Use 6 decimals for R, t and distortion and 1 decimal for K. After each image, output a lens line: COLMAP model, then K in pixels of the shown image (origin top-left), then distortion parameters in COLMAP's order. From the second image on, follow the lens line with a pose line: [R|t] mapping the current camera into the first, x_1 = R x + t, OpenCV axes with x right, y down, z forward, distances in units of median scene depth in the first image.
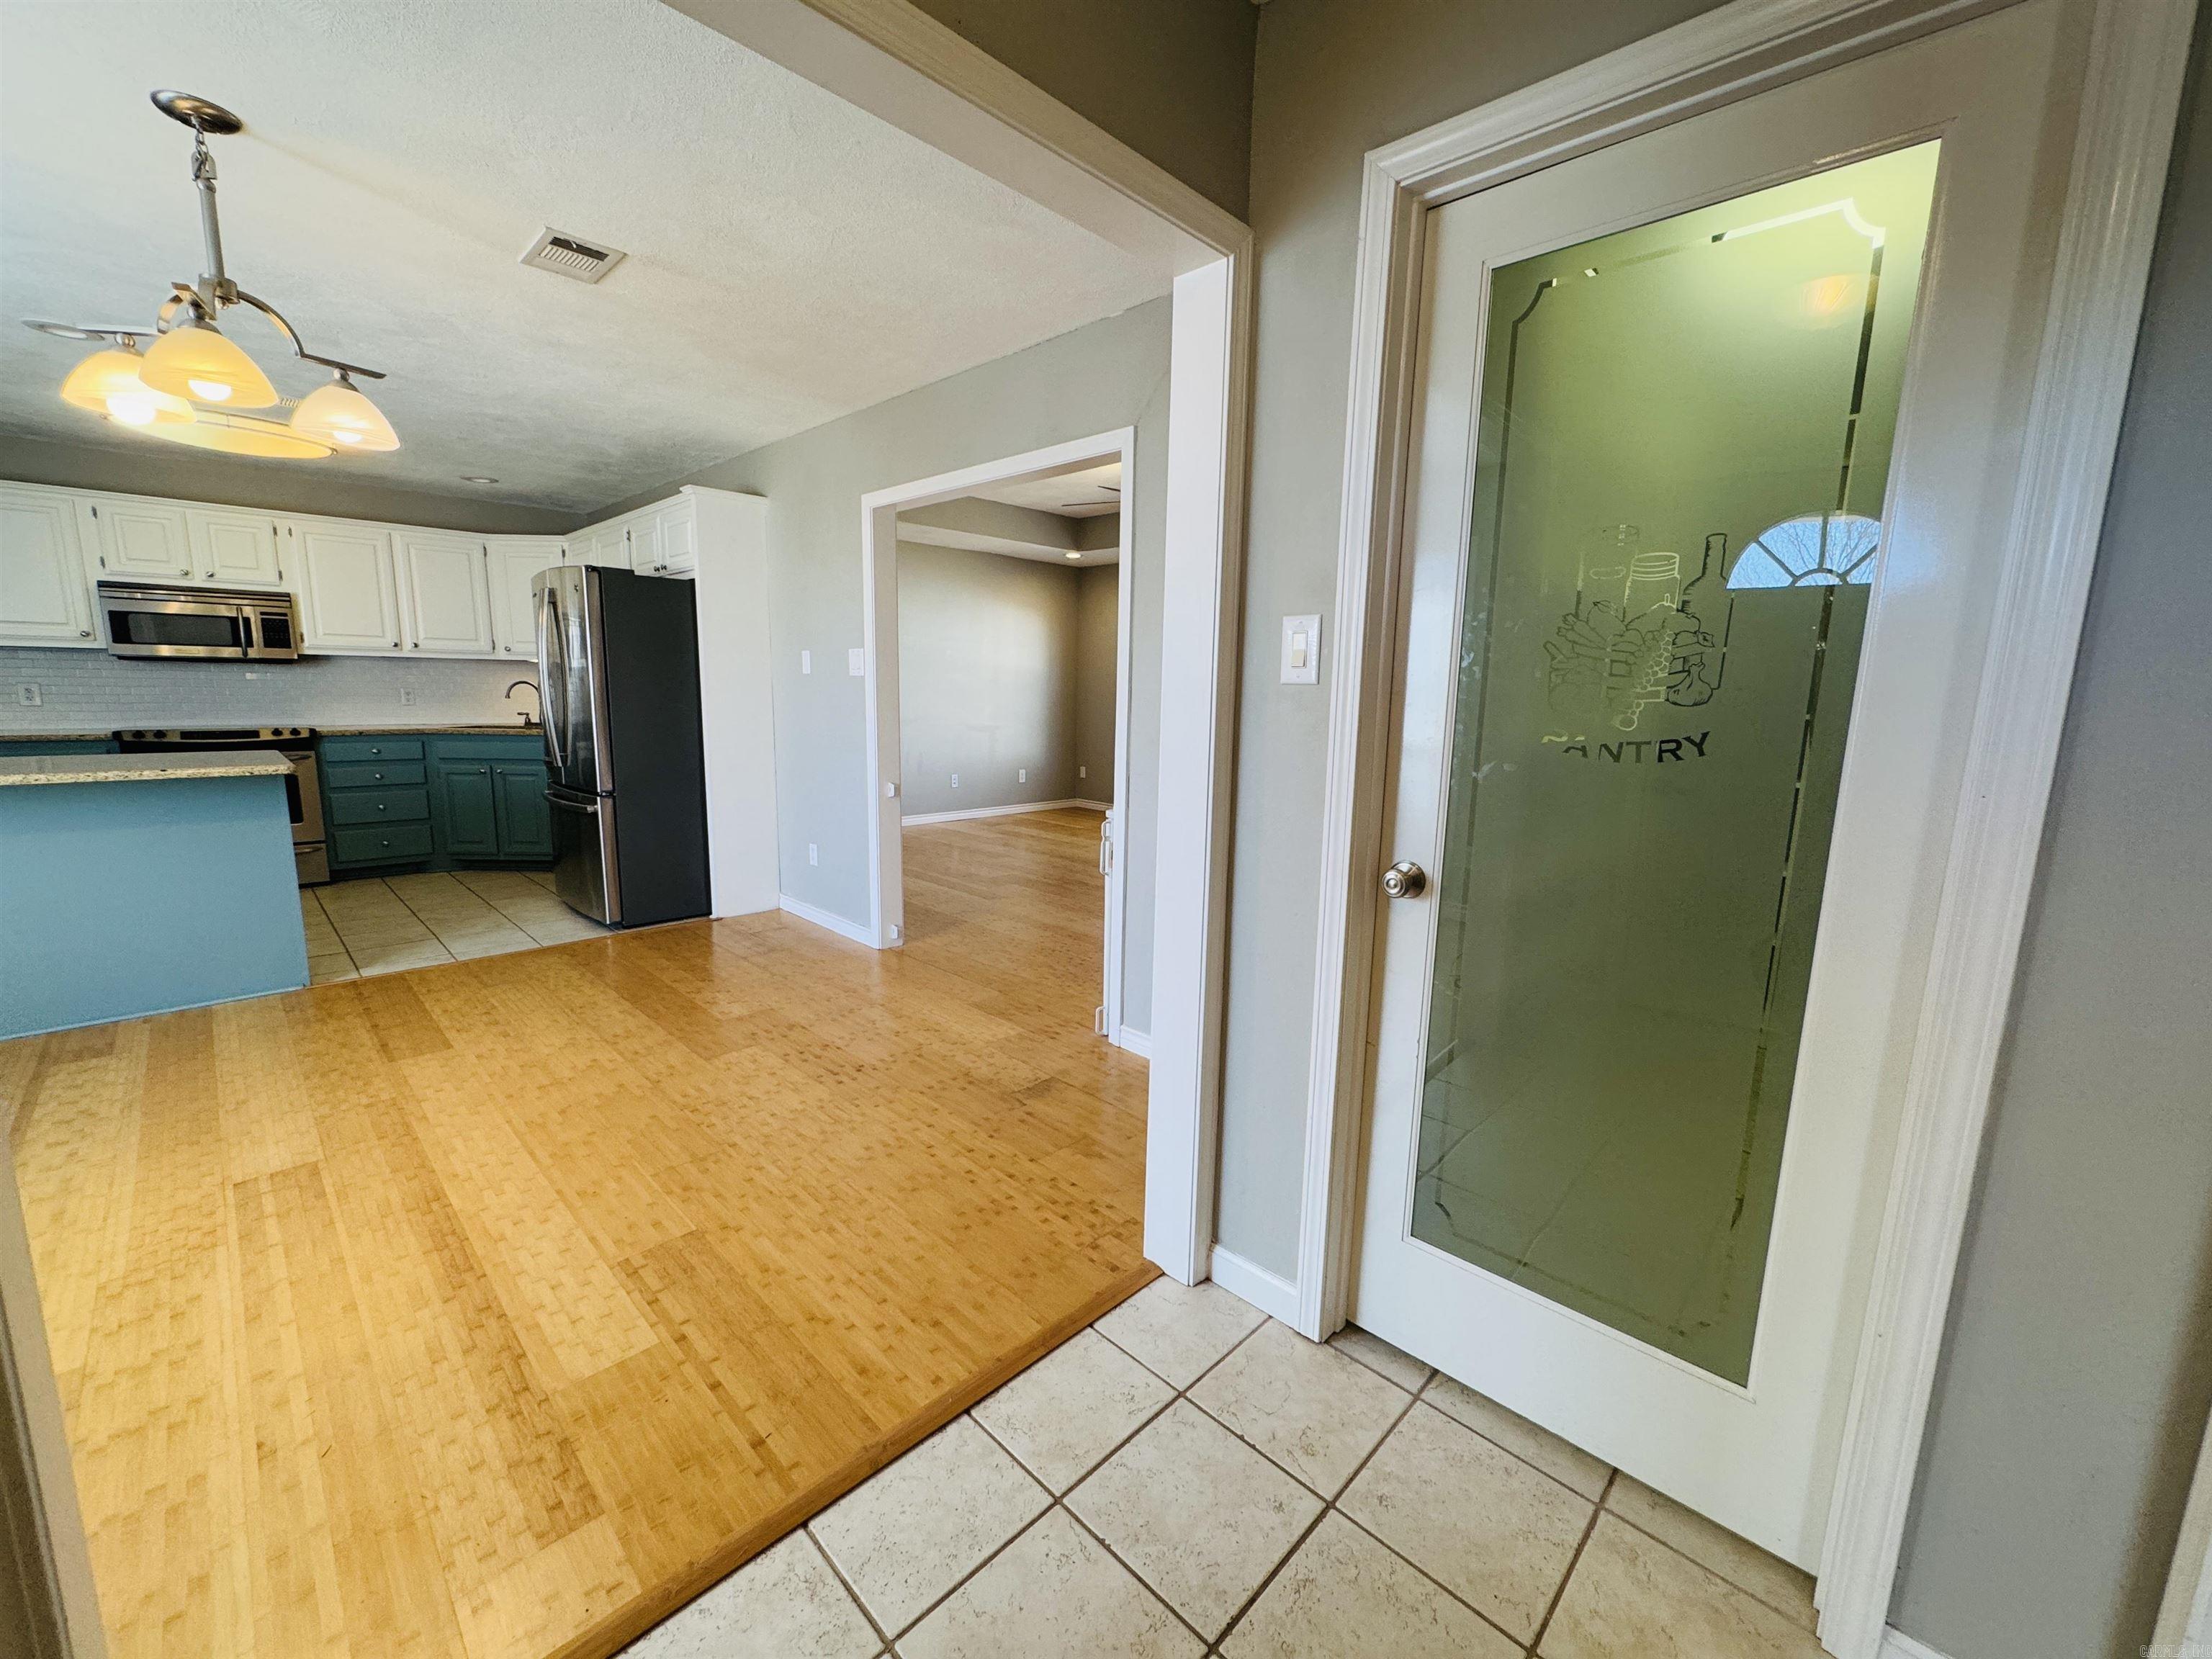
lens RADIAL K [[882.4, 0, 1107.7], [0, 882.4, 830.7], [0, 0, 1]] dist [-0.001357, -0.000224]
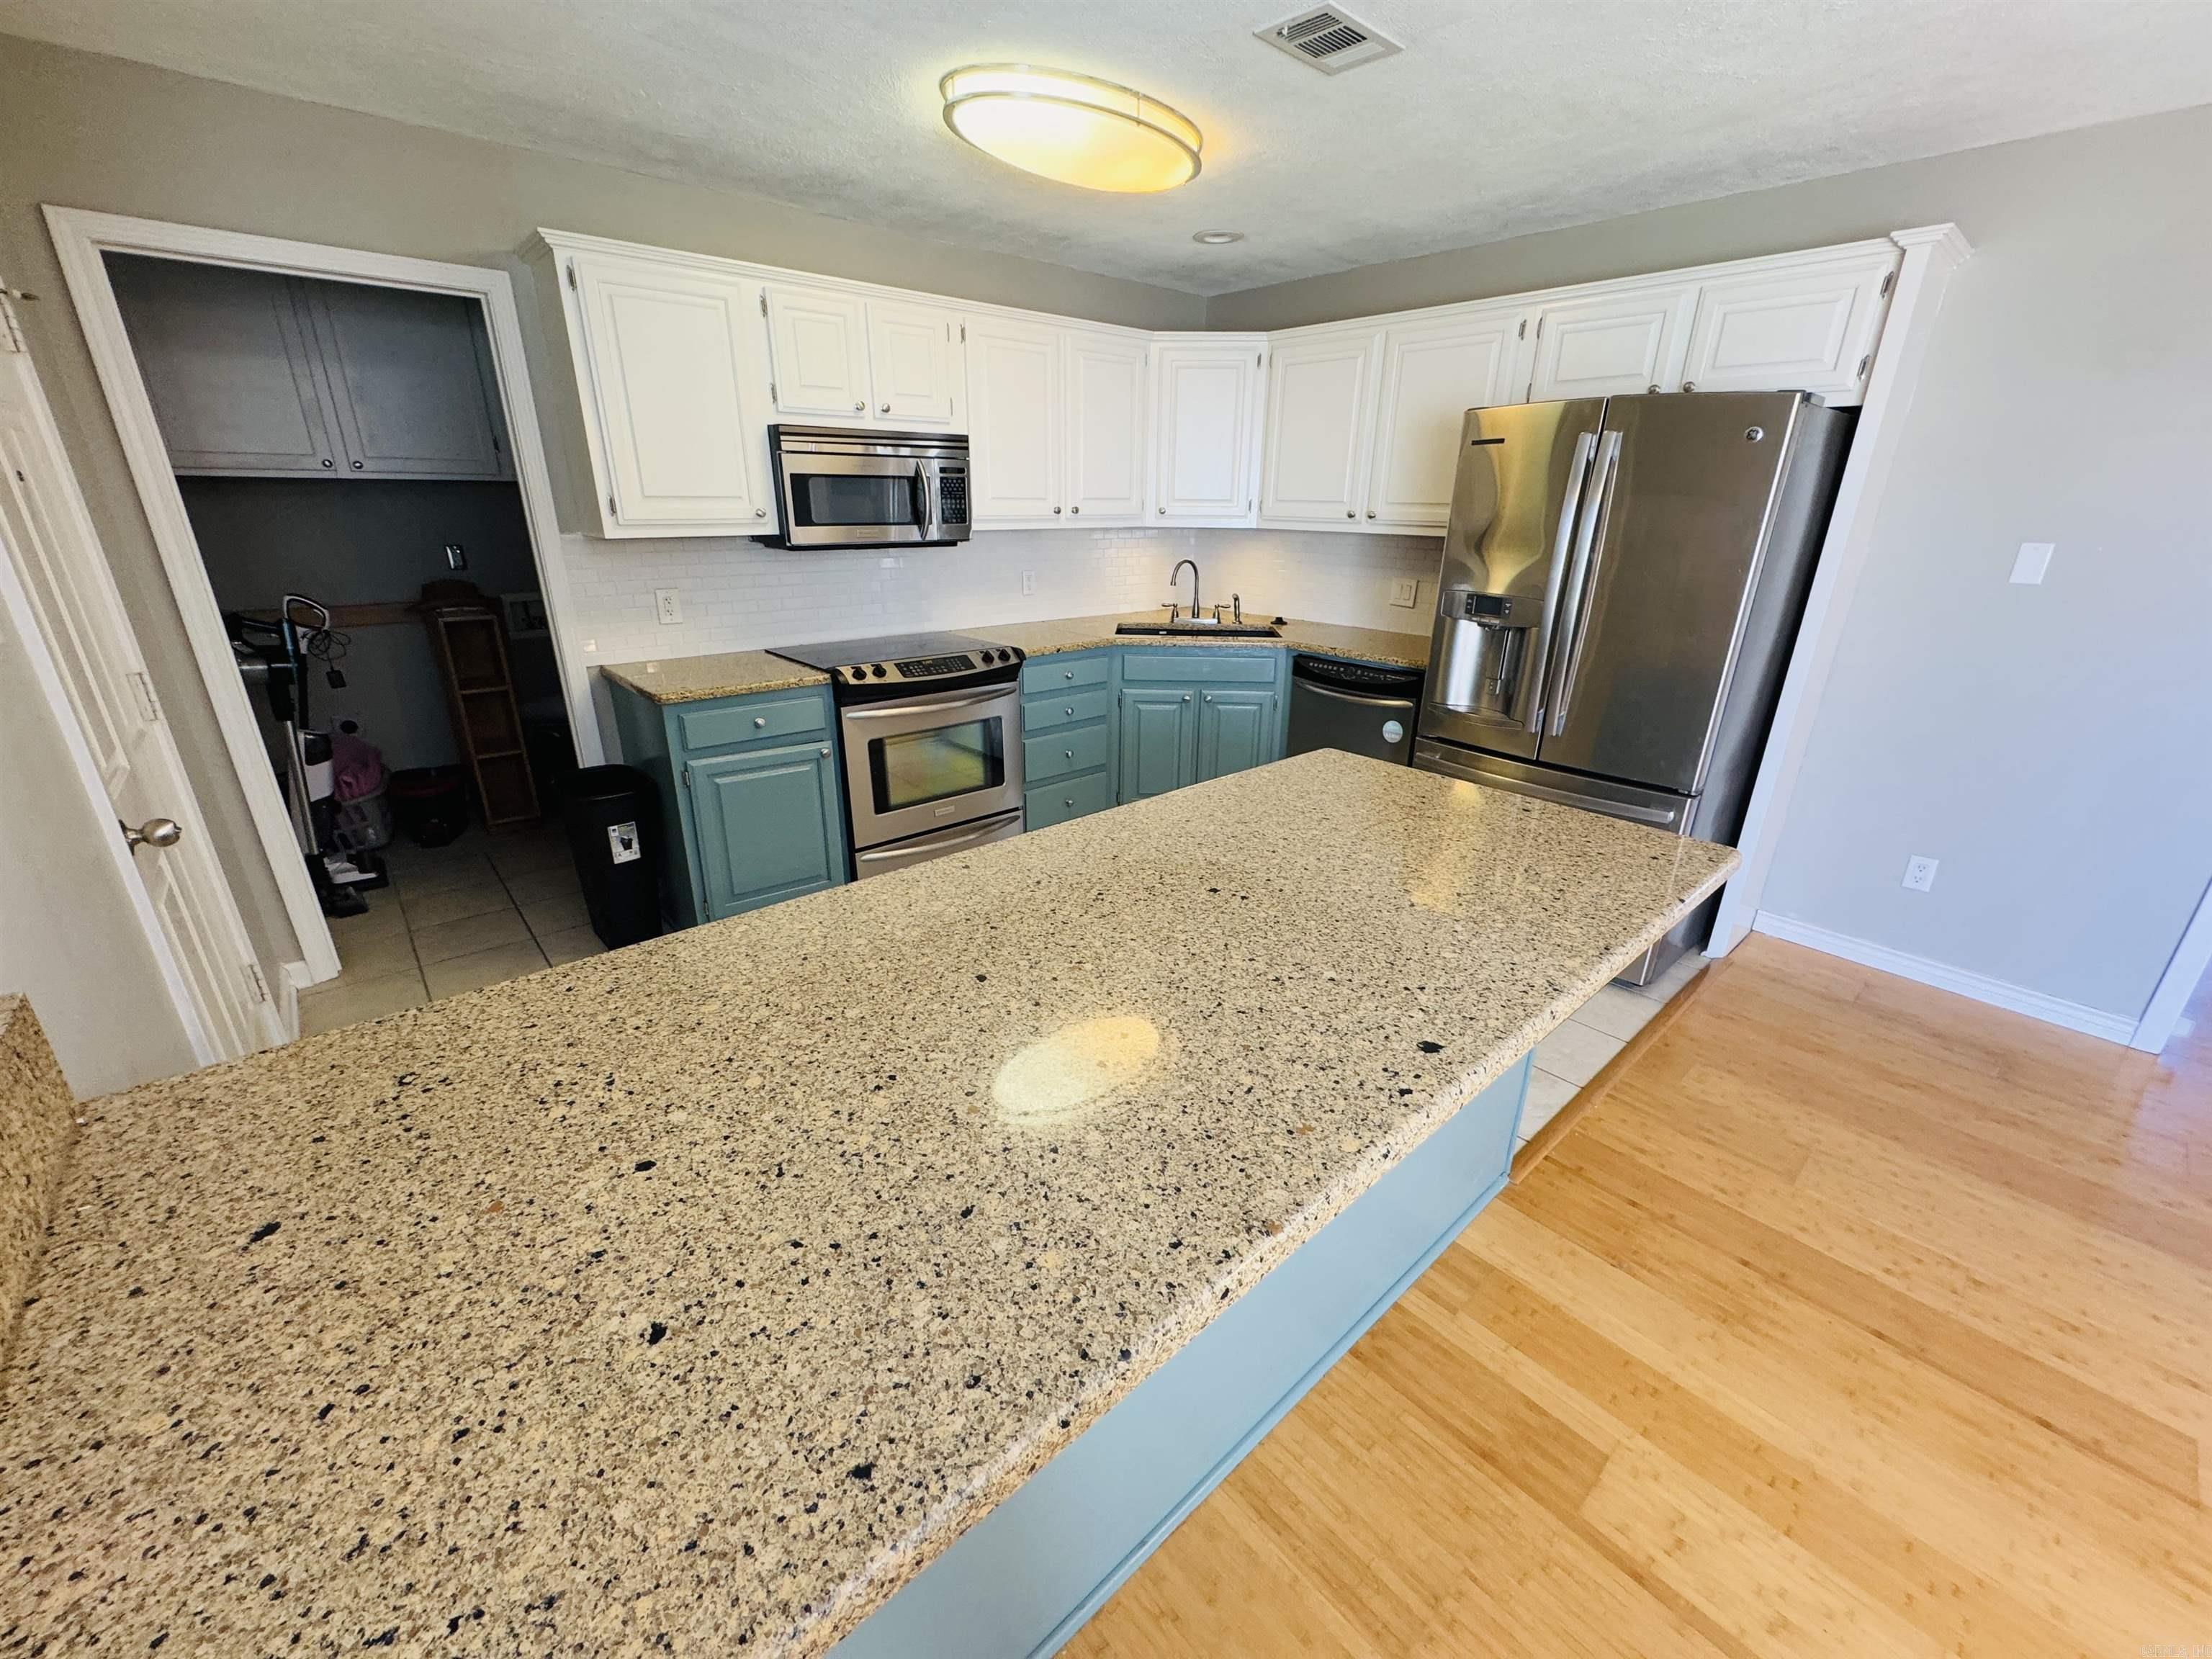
lens RADIAL K [[882.4, 0, 1107.7], [0, 882.4, 830.7], [0, 0, 1]] dist [-0.001357, -0.000224]
pose [[0.997541, 0.016587, -0.068097, -1.113599], [-0.002462, 0.979287, 0.202461, -0.165202], [0.070045, -0.201796, 0.976920, 0.440449]]
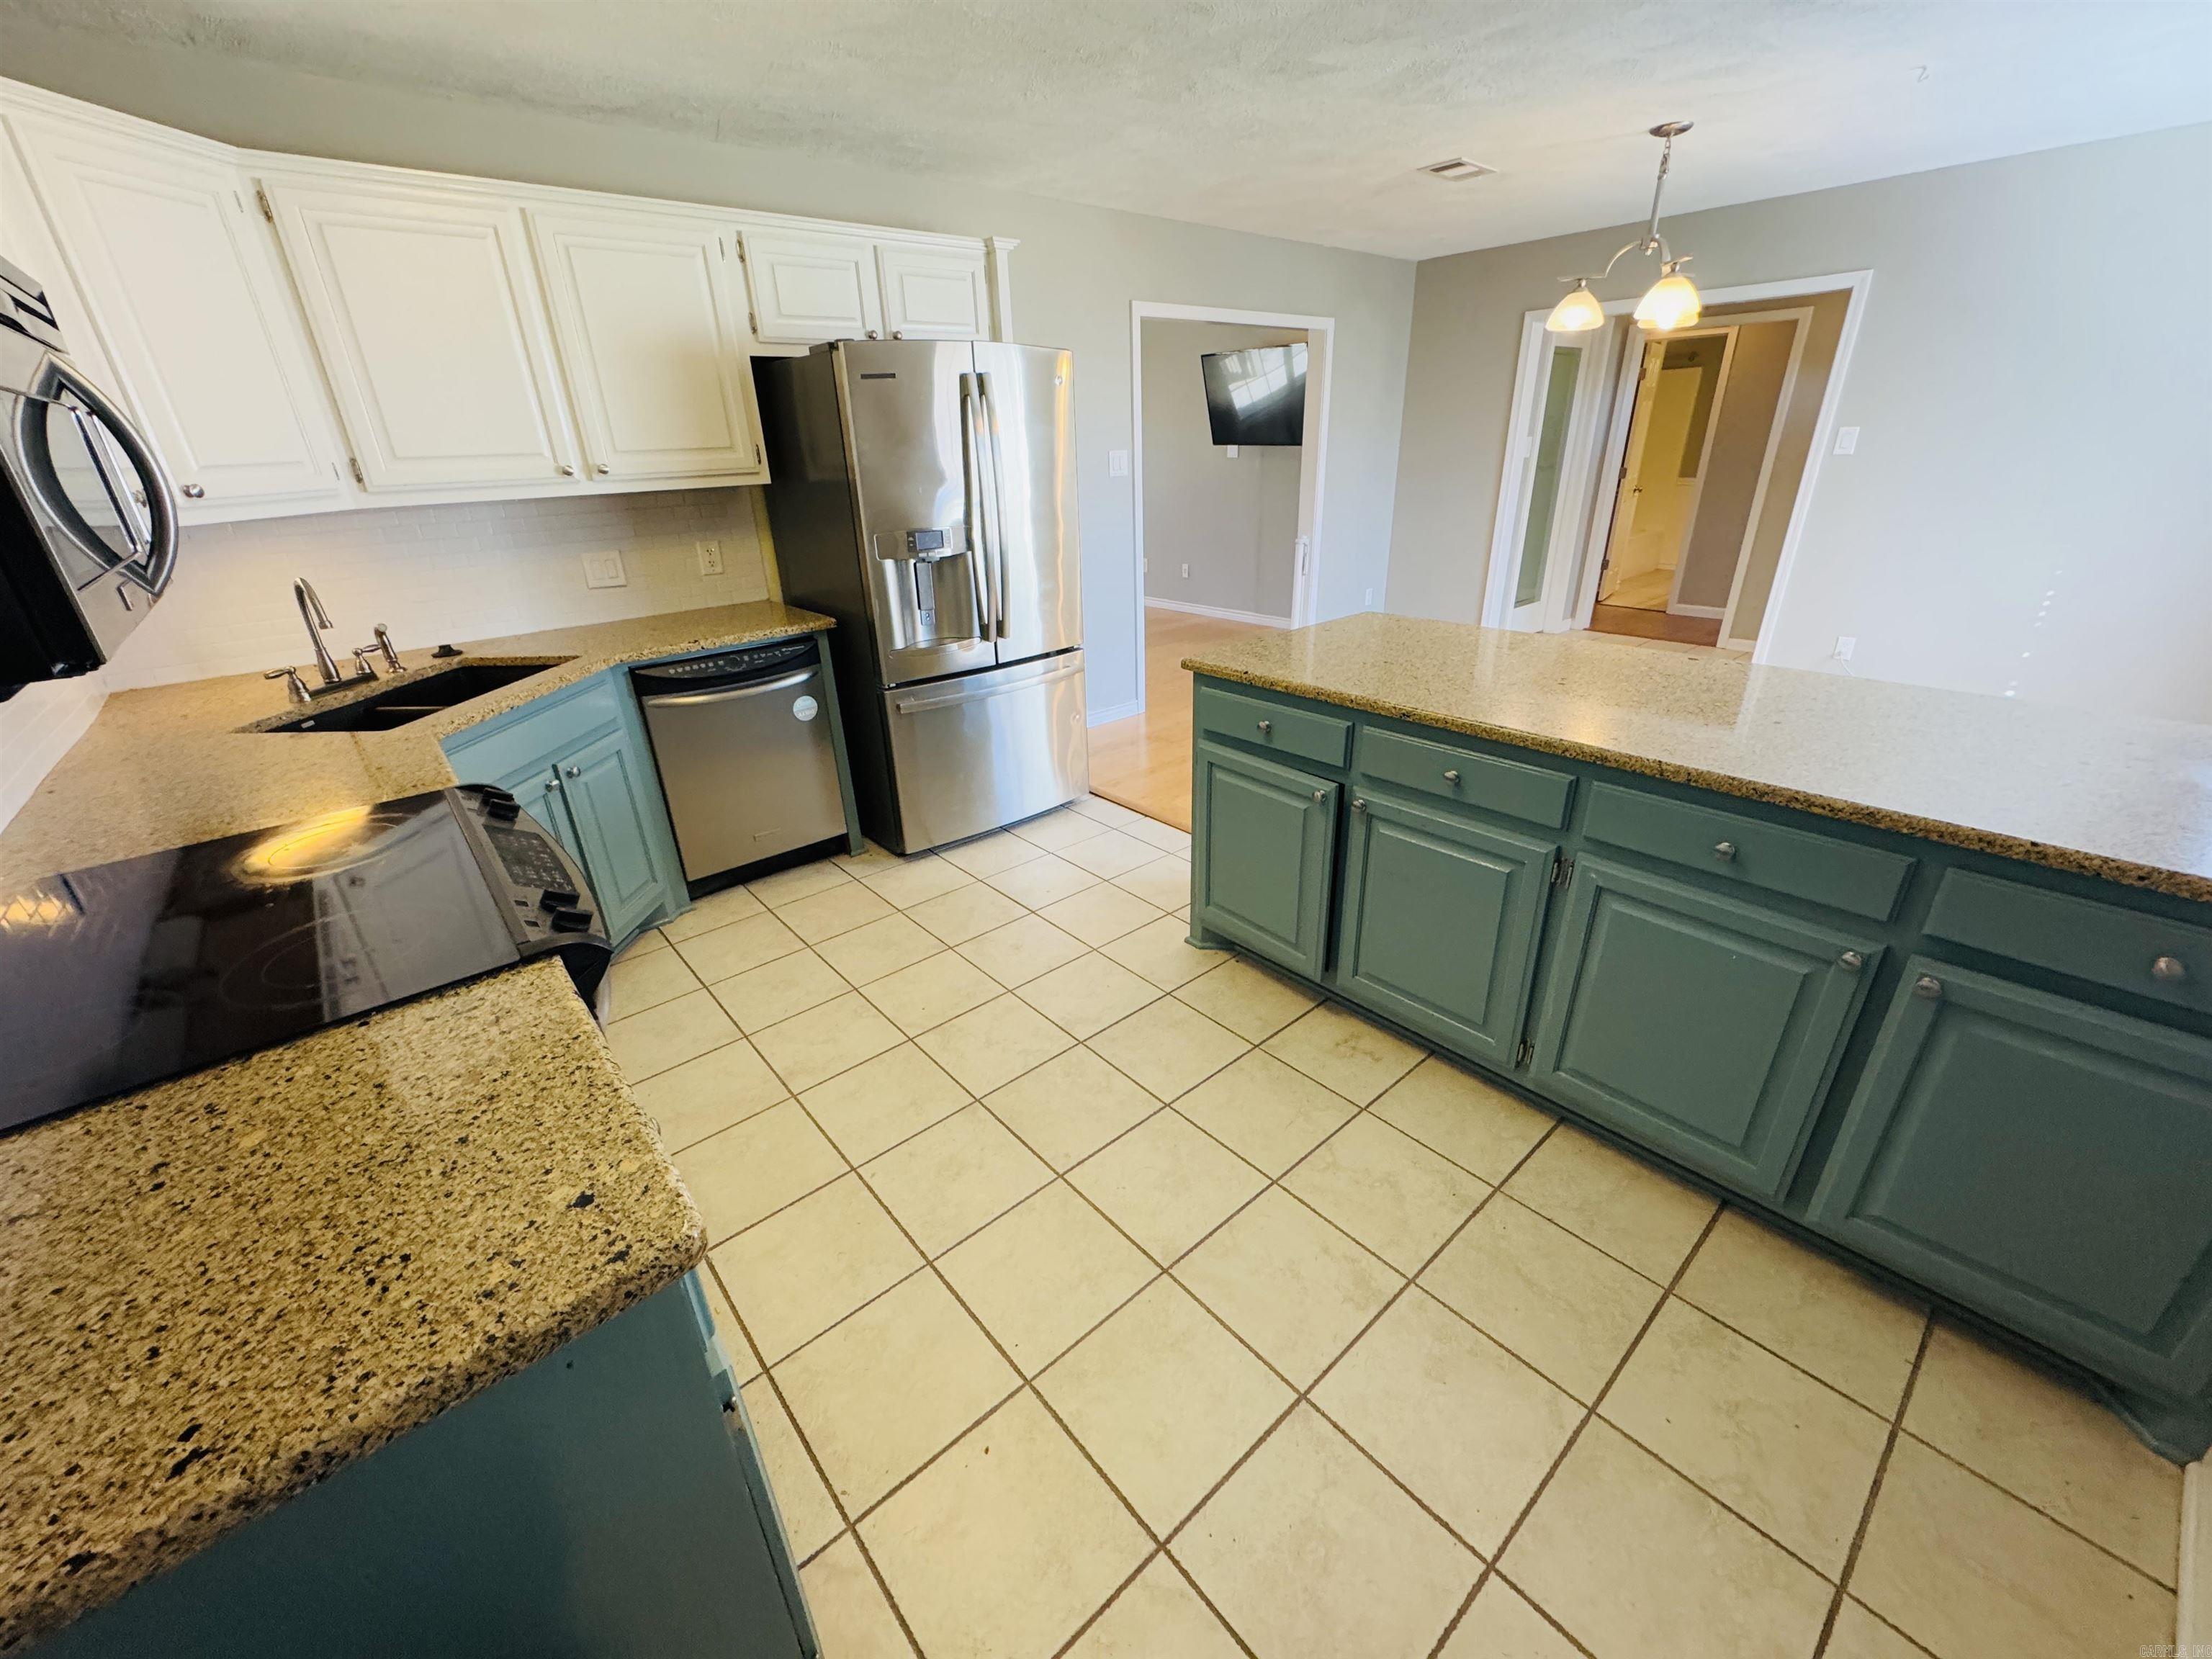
lens RADIAL K [[882.4, 0, 1107.7], [0, 882.4, 830.7], [0, 0, 1]] dist [-0.001357, -0.000224]
pose [[0.080642, -0.430507, 0.898978, -1.678786], [0.190313, 0.891973, 0.410080, -0.268541], [-0.978406, 0.138018, 0.153862, 1.034790]]
